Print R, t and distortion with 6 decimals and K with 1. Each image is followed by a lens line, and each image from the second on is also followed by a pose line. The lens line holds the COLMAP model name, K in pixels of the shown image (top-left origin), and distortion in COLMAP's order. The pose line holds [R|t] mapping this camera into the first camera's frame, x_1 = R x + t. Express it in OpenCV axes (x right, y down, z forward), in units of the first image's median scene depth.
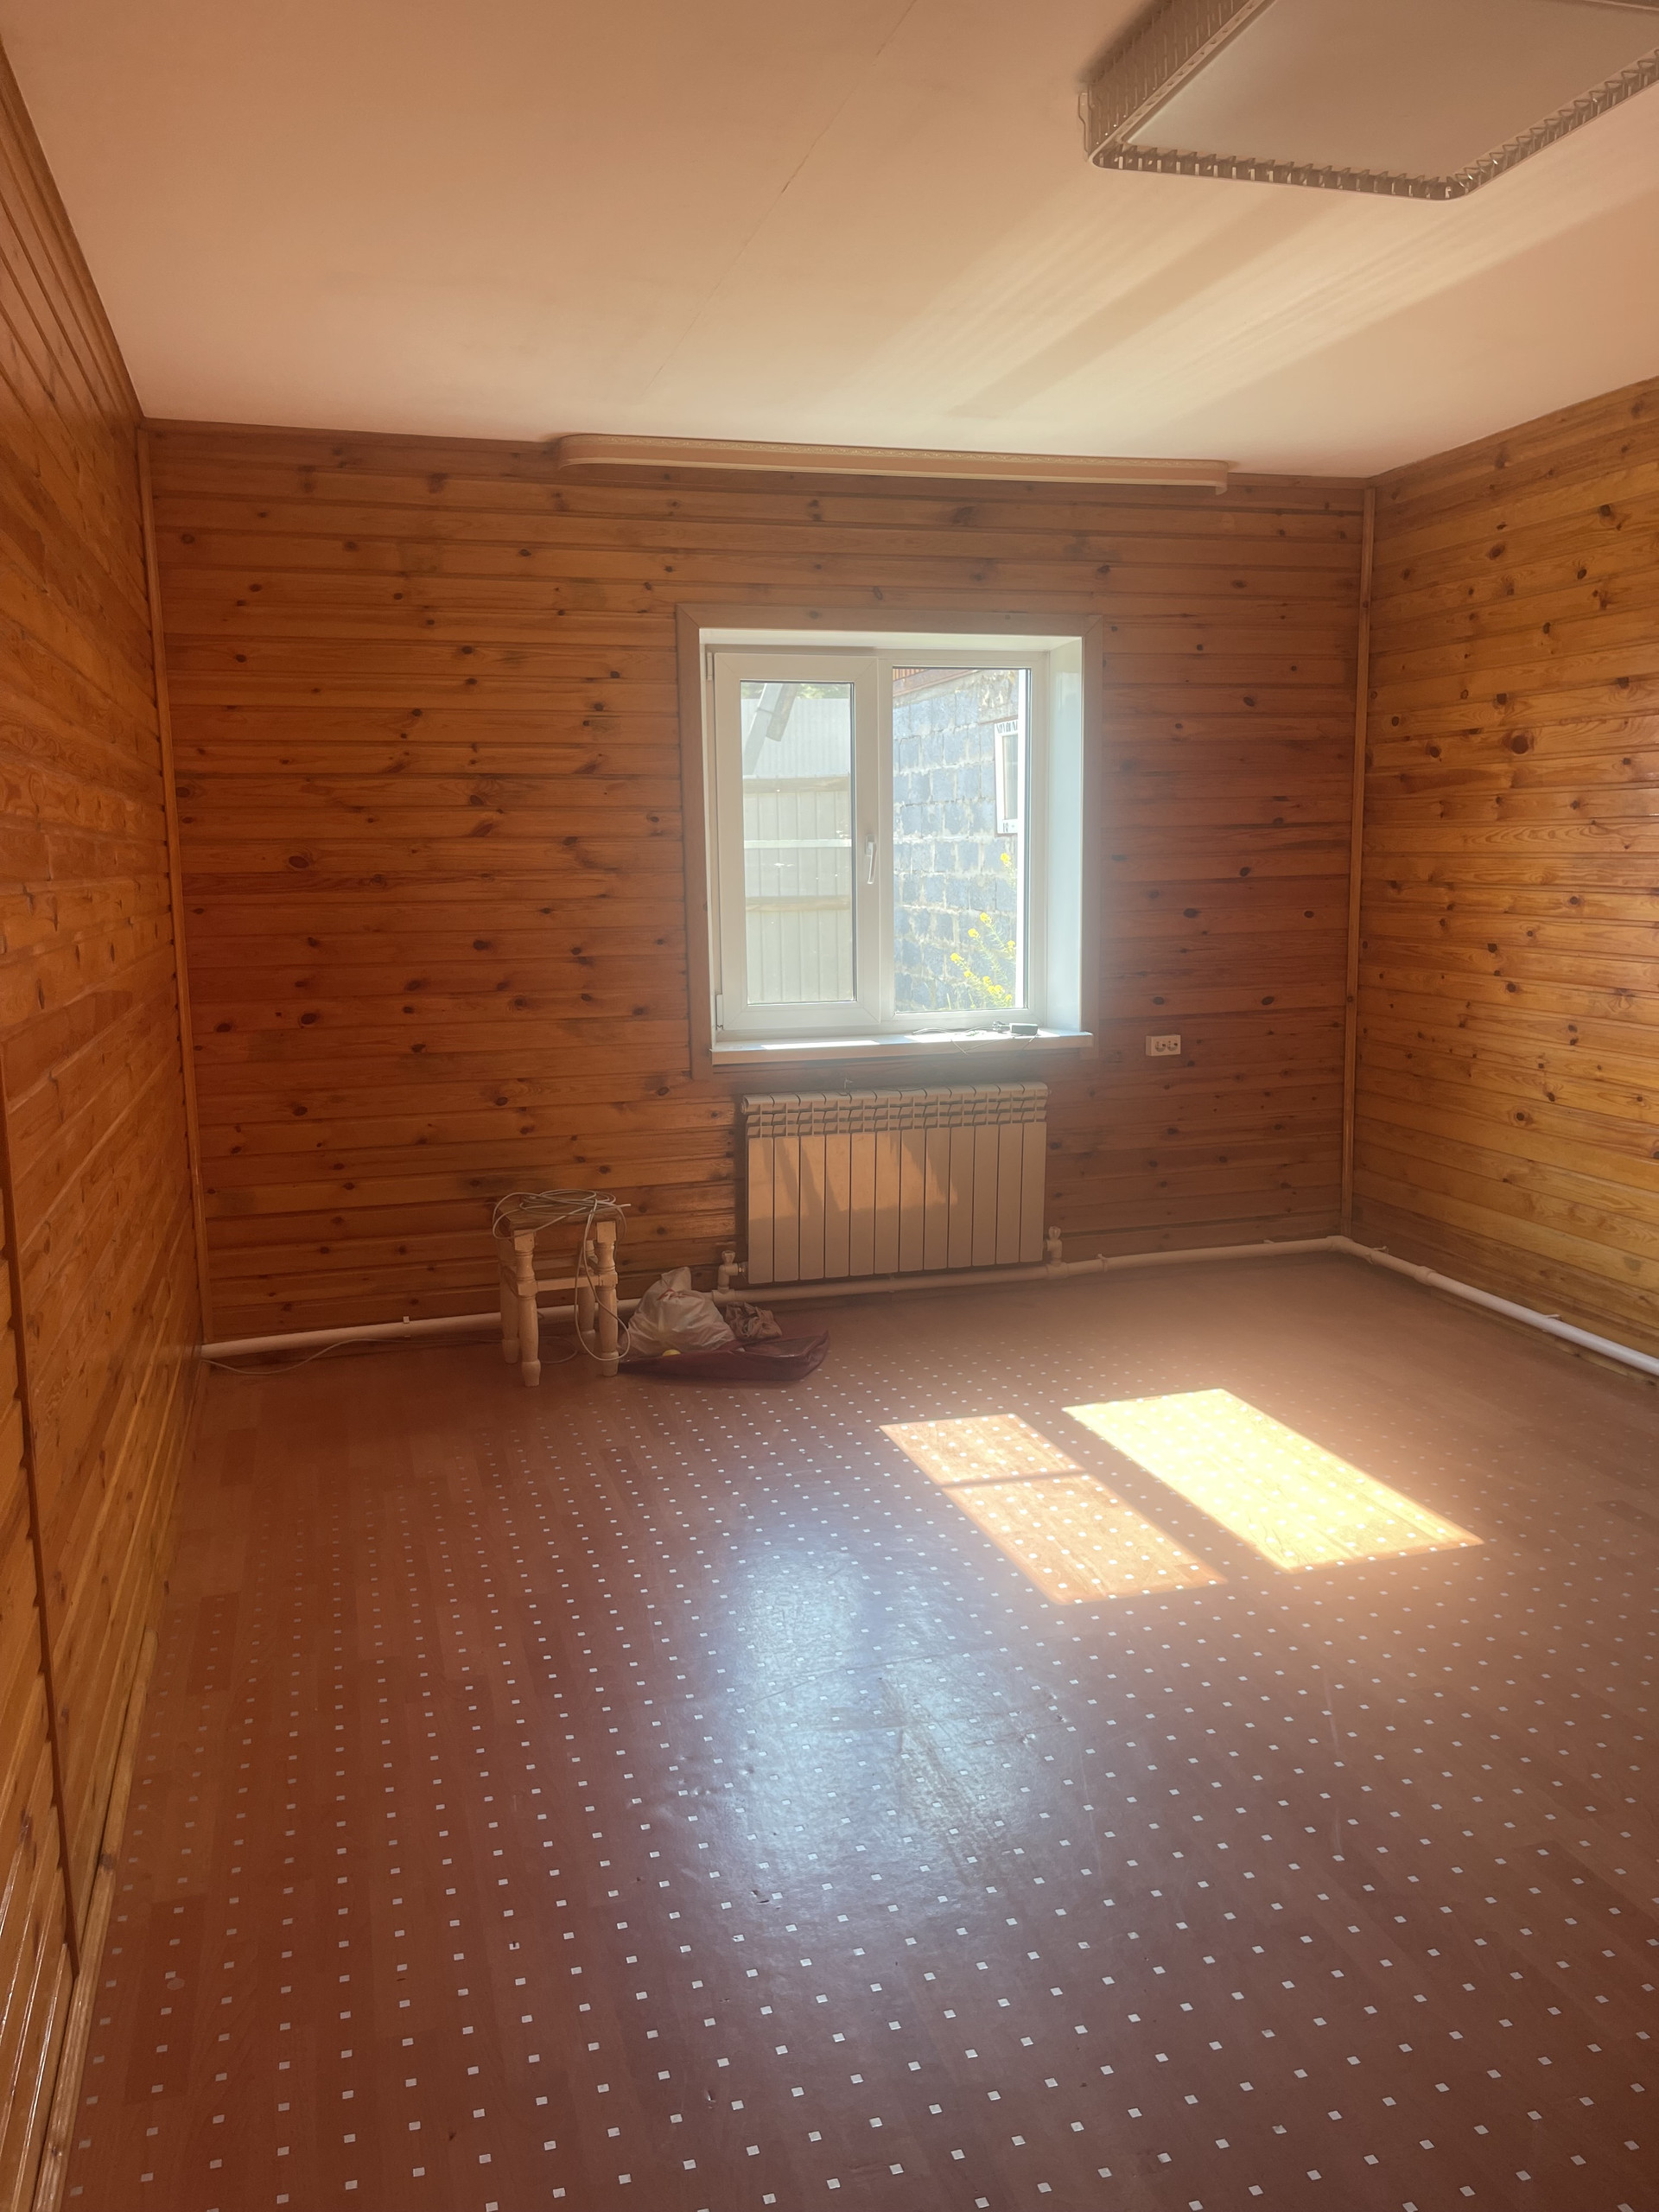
lens RADIAL K [[1685.3, 0, 830.4], [0, 1685.3, 1111.5], [0, 0, 1]] dist [0.062418, -0.076190]
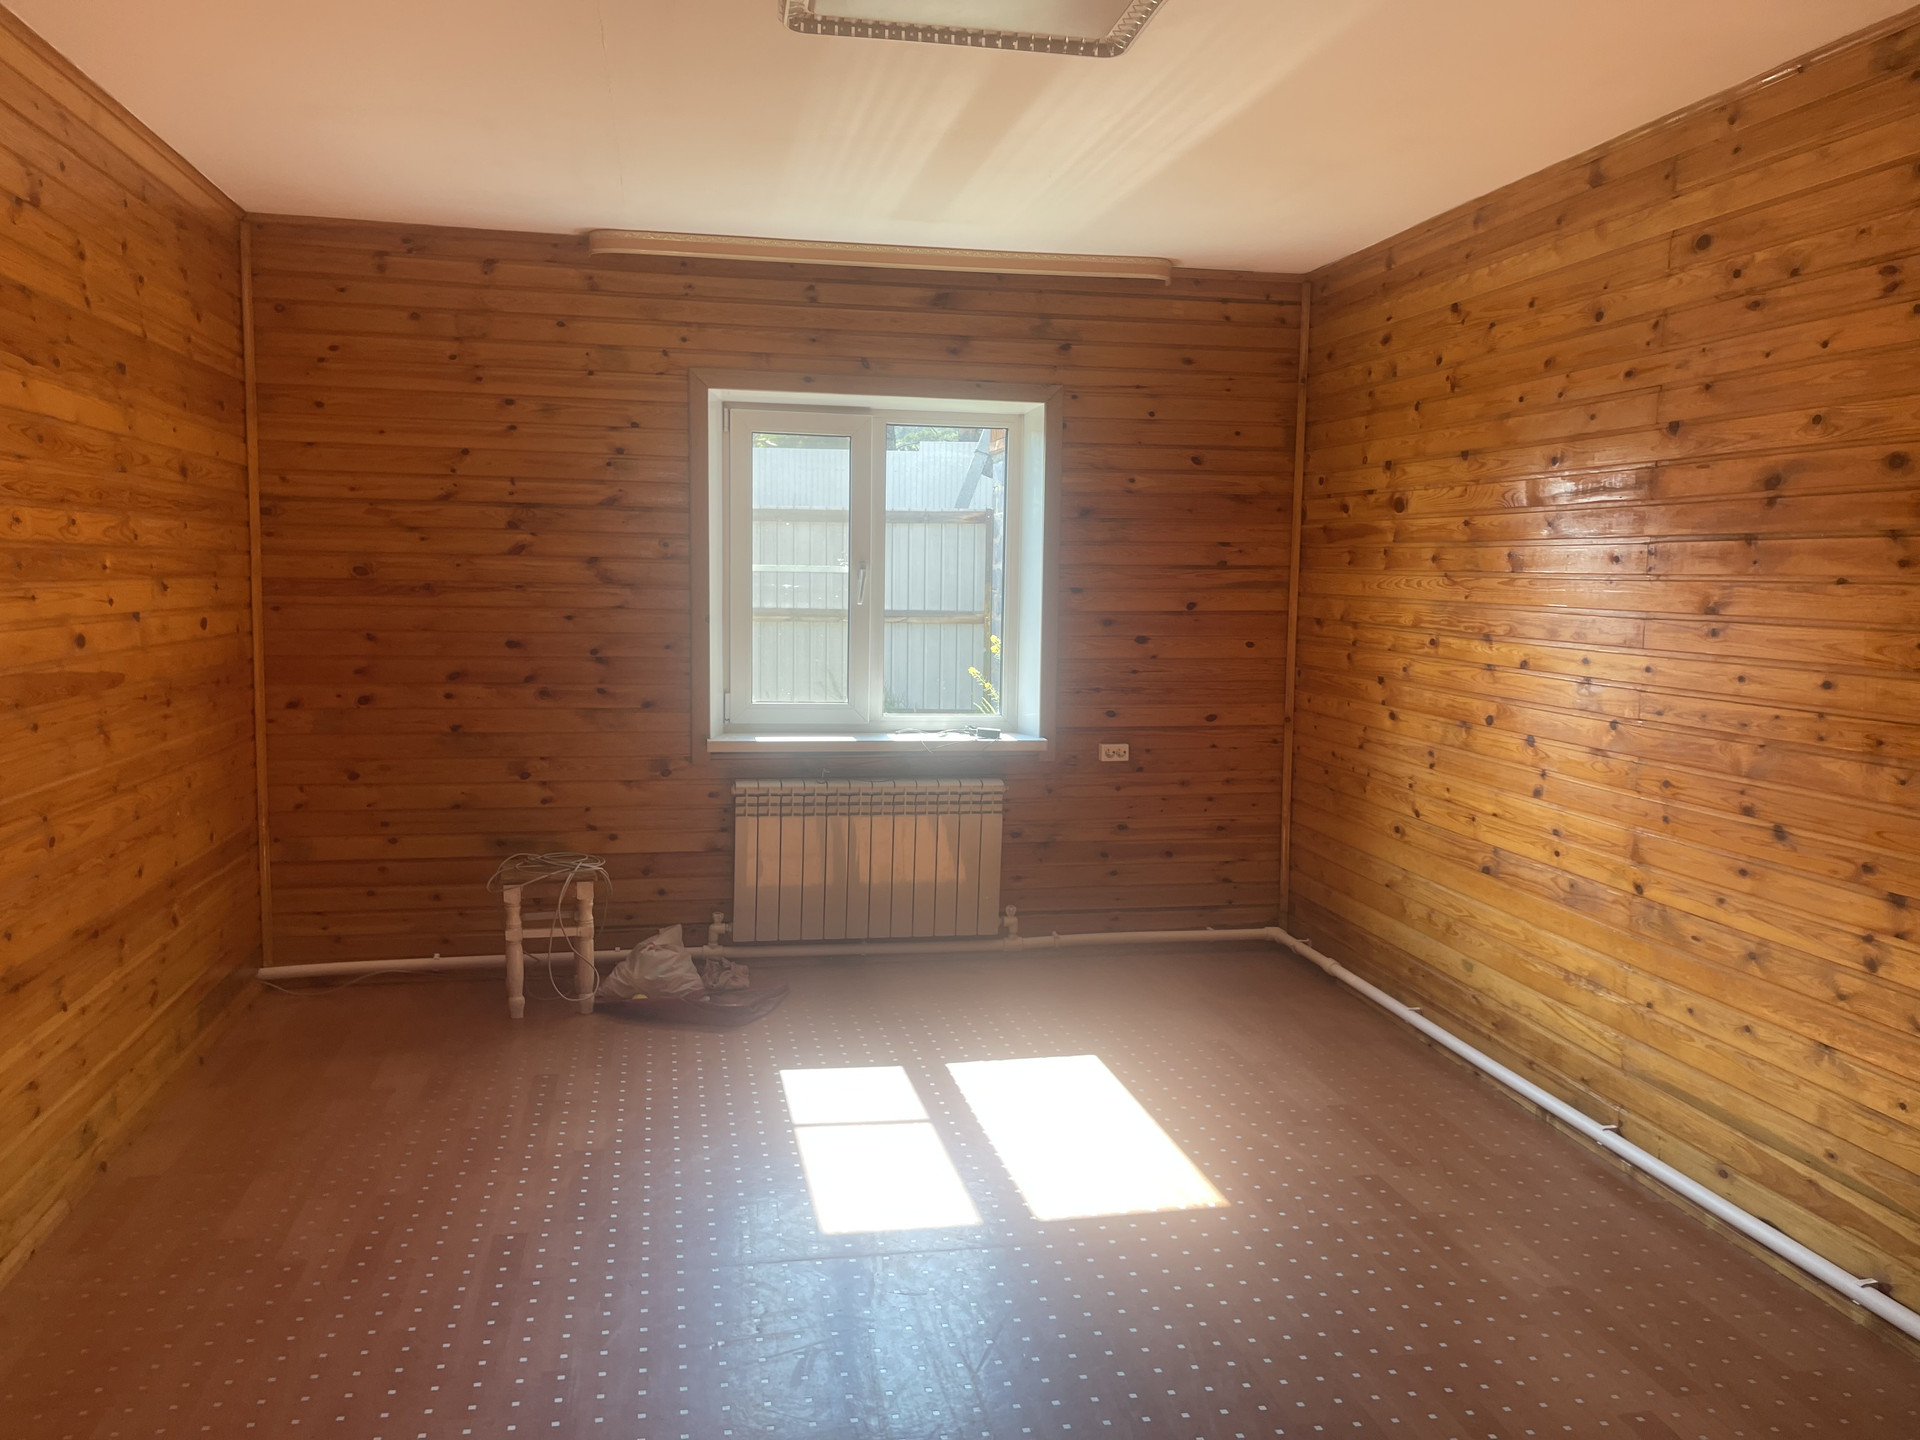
lens RADIAL K [[1462.8, 0, 947.4], [0, 1462.8, 714.2], [0, 0, 1]] dist [0.062418, -0.076190]
pose [[0.995252, 0.041406, -0.088088, 0.191604], [-0.046134, 0.997563, -0.052335, -0.008709], [0.085706, 0.056151, 0.994737, -0.006121]]
